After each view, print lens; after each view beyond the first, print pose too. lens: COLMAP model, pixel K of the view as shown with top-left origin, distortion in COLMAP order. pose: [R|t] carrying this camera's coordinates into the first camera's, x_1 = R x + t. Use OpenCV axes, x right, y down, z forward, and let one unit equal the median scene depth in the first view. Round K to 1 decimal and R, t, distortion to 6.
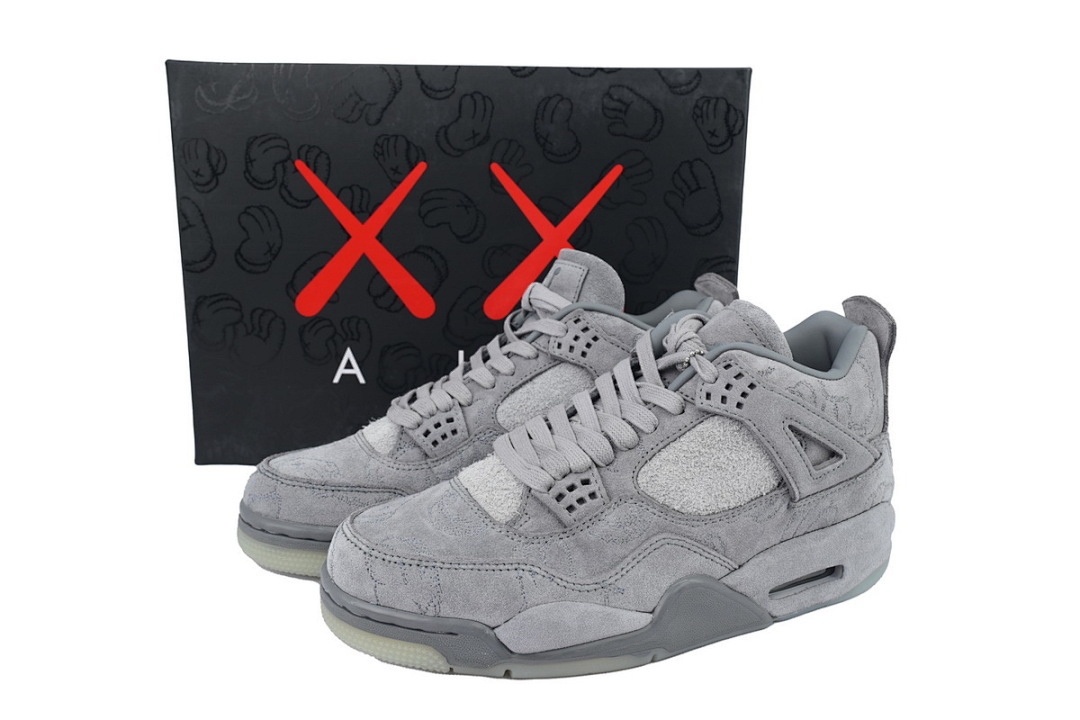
lens RADIAL K [[963.4, 0, 540.0], [0, 963.4, 360.0], [0, 0, 1]] dist [0.127508, -0.008293]
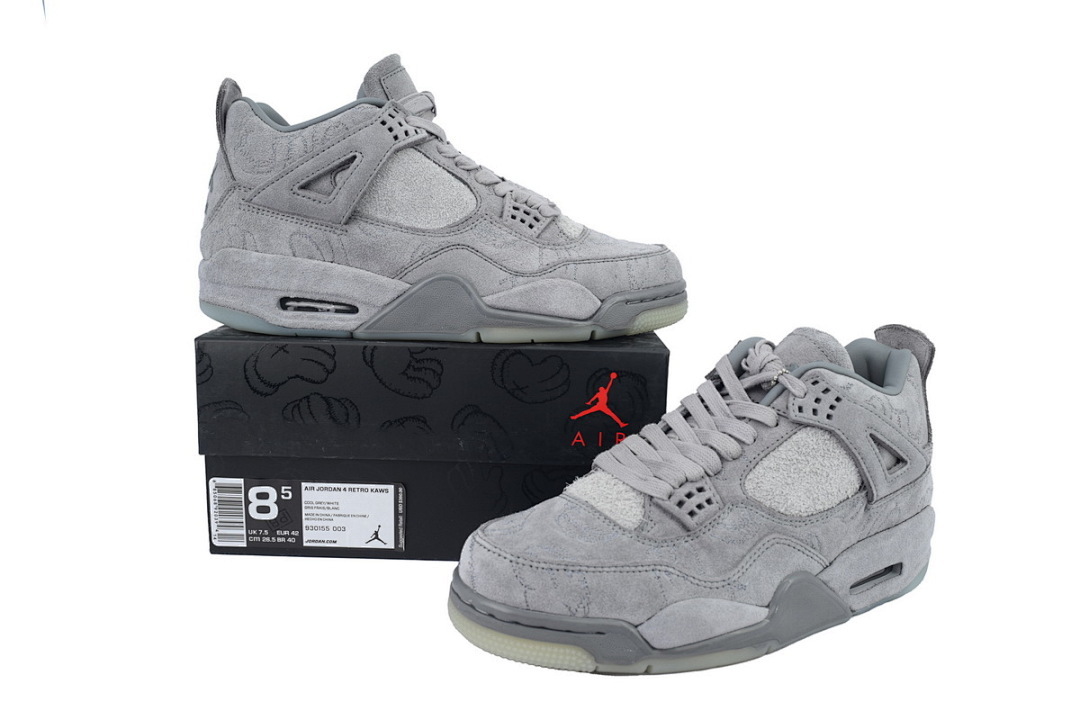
lens RADIAL K [[963.4, 0, 540.0], [0, 963.4, 360.0], [0, 0, 1]] dist [0.127508, -0.008293]
pose [[0.985873, -0.011849, 0.167075, -0.312368], [0.023630, 0.997357, -0.068703, 0.051026], [-0.165819, 0.071680, 0.983548, -0.058275]]
